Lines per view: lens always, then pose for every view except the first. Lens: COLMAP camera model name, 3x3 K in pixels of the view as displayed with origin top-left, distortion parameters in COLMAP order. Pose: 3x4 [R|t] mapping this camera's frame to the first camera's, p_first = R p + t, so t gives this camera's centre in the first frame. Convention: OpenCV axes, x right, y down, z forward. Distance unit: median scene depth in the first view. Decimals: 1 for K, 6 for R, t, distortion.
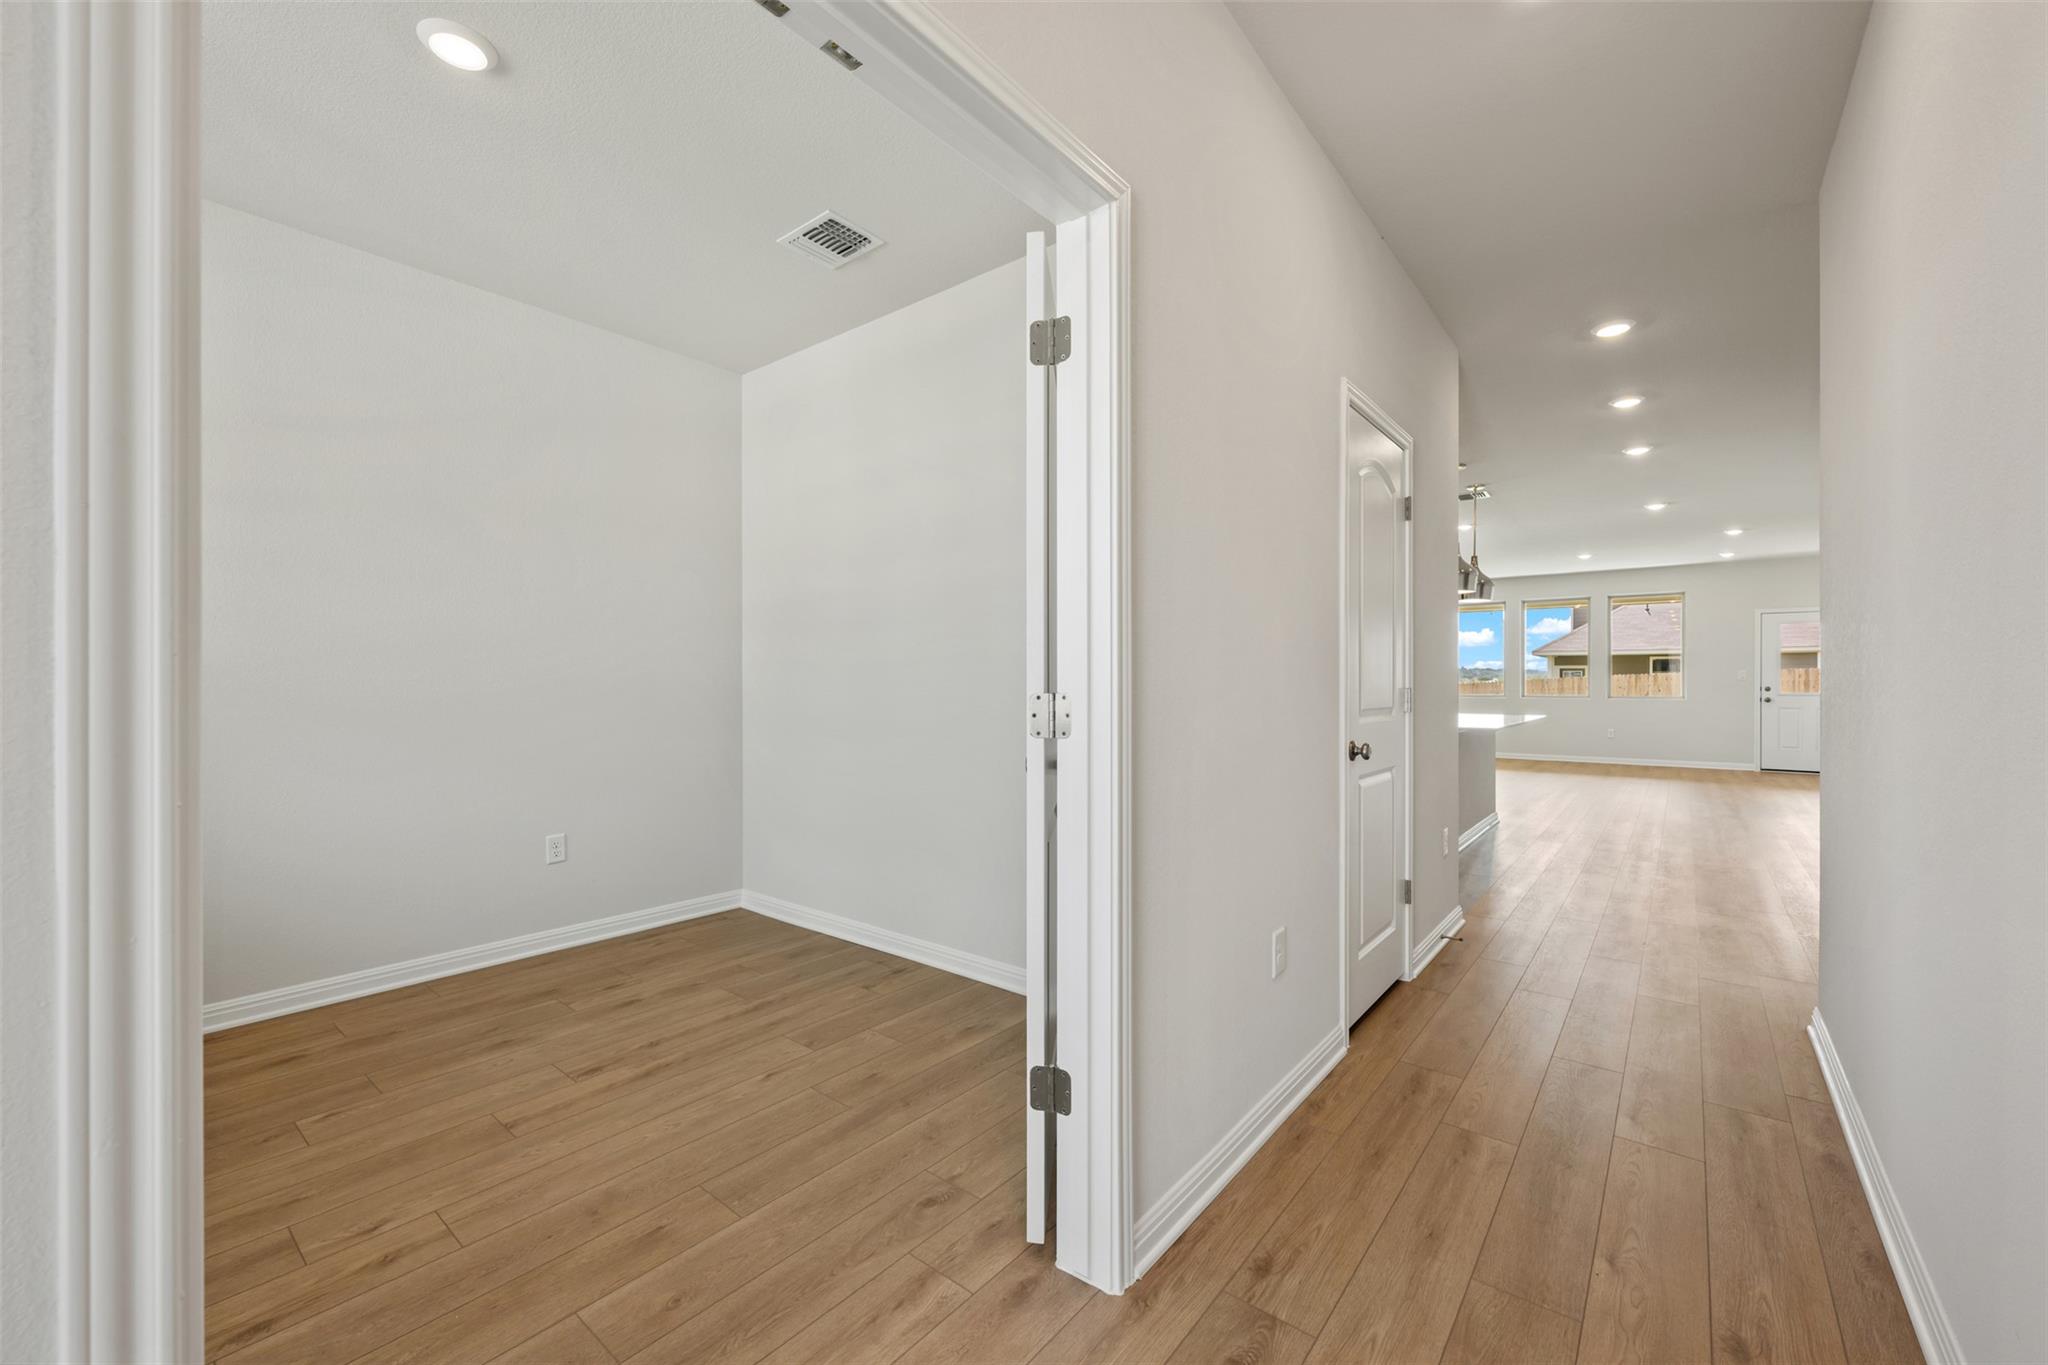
lens RADIAL K [[810.8, 0, 1041.3], [0, 810.8, 686.1], [0, 0, 1]] dist [-0.001097, 0.000044]
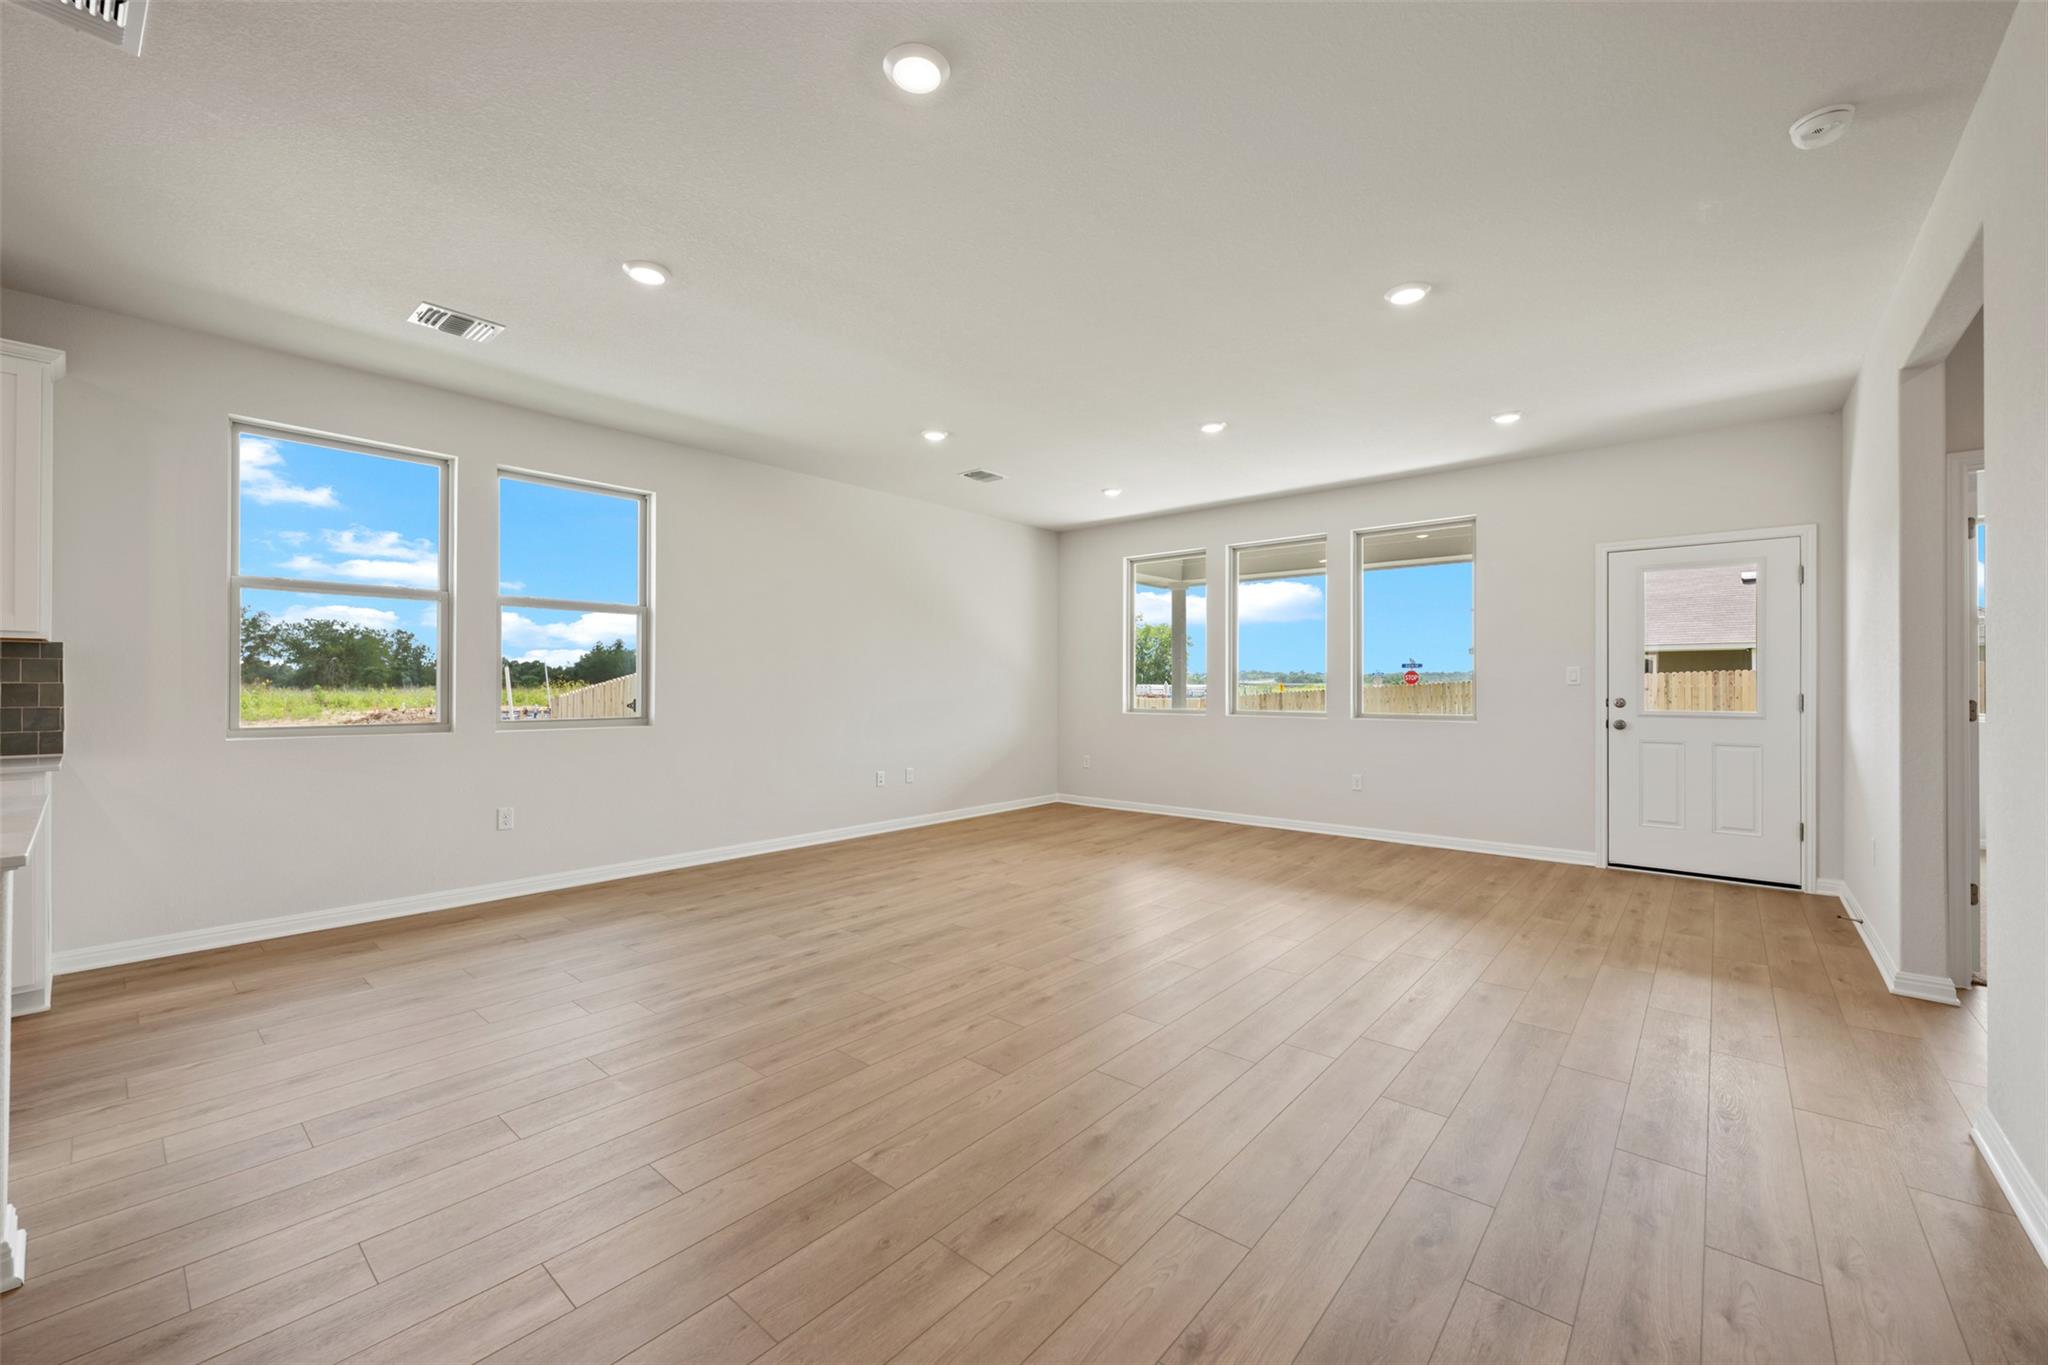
lens RADIAL K [[810.8, 0, 1023.1], [0, 810.8, 684.6], [0, 0, 1]] dist [-0.001097, 0.000044]
pose [[0.999079, 0.005484, -0.042554, 0.496497], [-0.005701, 0.999971, -0.004974, -0.002945], [0.042525, 0.005212, 0.999082, 0.437693]]
